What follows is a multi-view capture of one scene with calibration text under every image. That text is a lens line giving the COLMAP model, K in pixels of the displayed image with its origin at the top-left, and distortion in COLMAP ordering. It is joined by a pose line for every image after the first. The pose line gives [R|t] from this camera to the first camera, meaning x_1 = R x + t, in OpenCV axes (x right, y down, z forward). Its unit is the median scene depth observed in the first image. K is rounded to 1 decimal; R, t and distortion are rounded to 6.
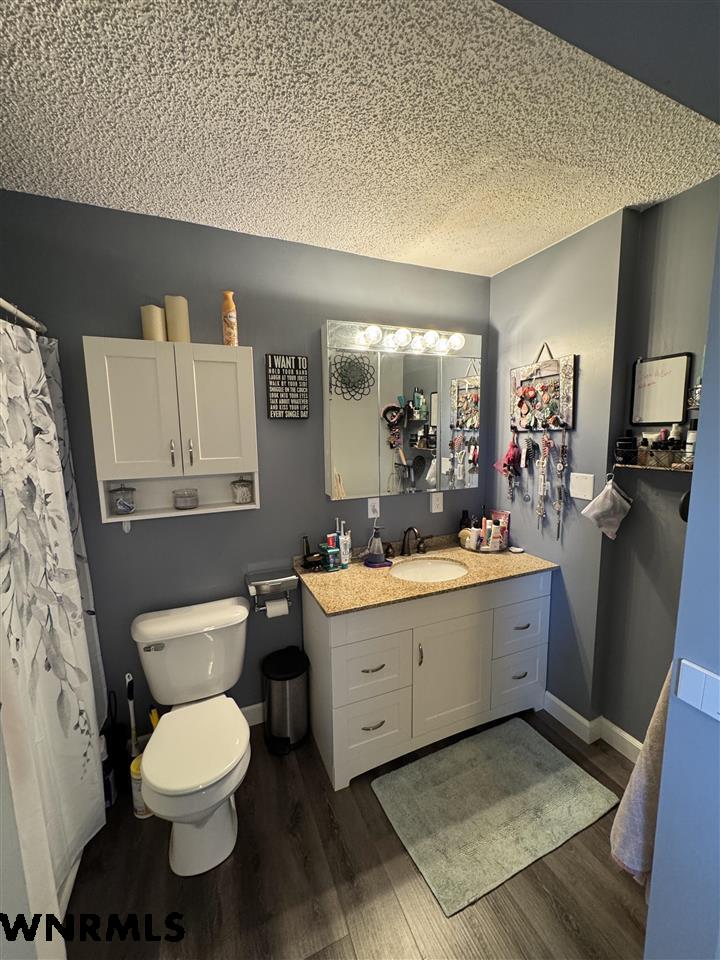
lens RADIAL K [[385.4, 0, 364.0], [0, 385.4, 481.8], [0, 0, 1]] dist [-0.004386, 0.000677]
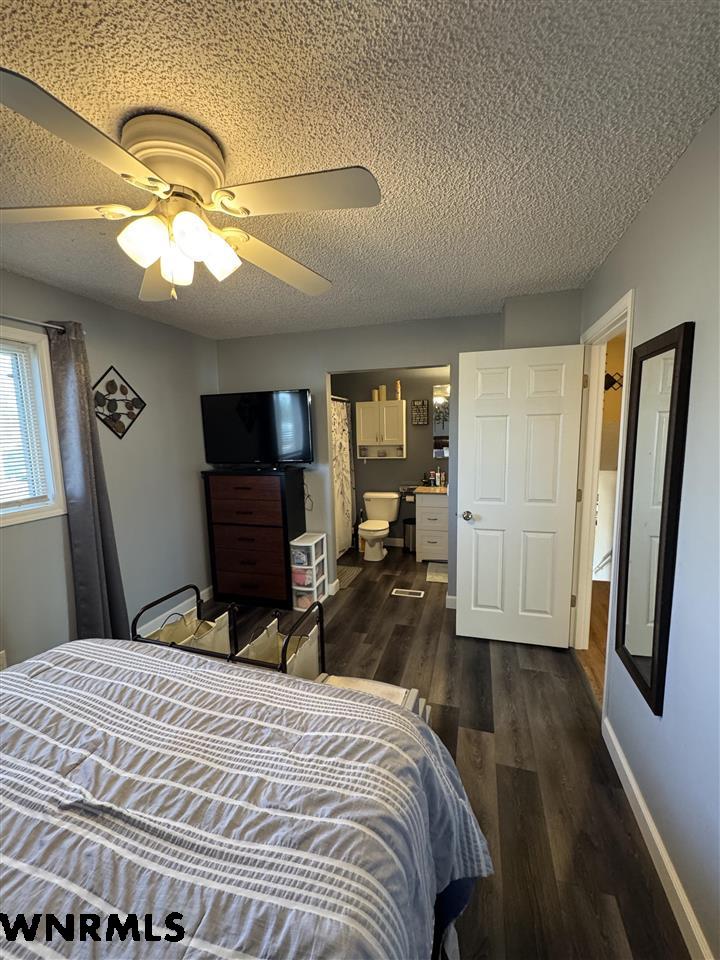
lens RADIAL K [[385.4, 0, 356.6], [0, 385.4, 478.3], [0, 0, 1]] dist [-0.004386, 0.000677]
pose [[0.754906, 0.081304, -0.650774, 1.376479], [-0.074528, 0.996493, 0.038043, 0.144582], [0.651585, 0.019781, 0.758318, -1.399958]]
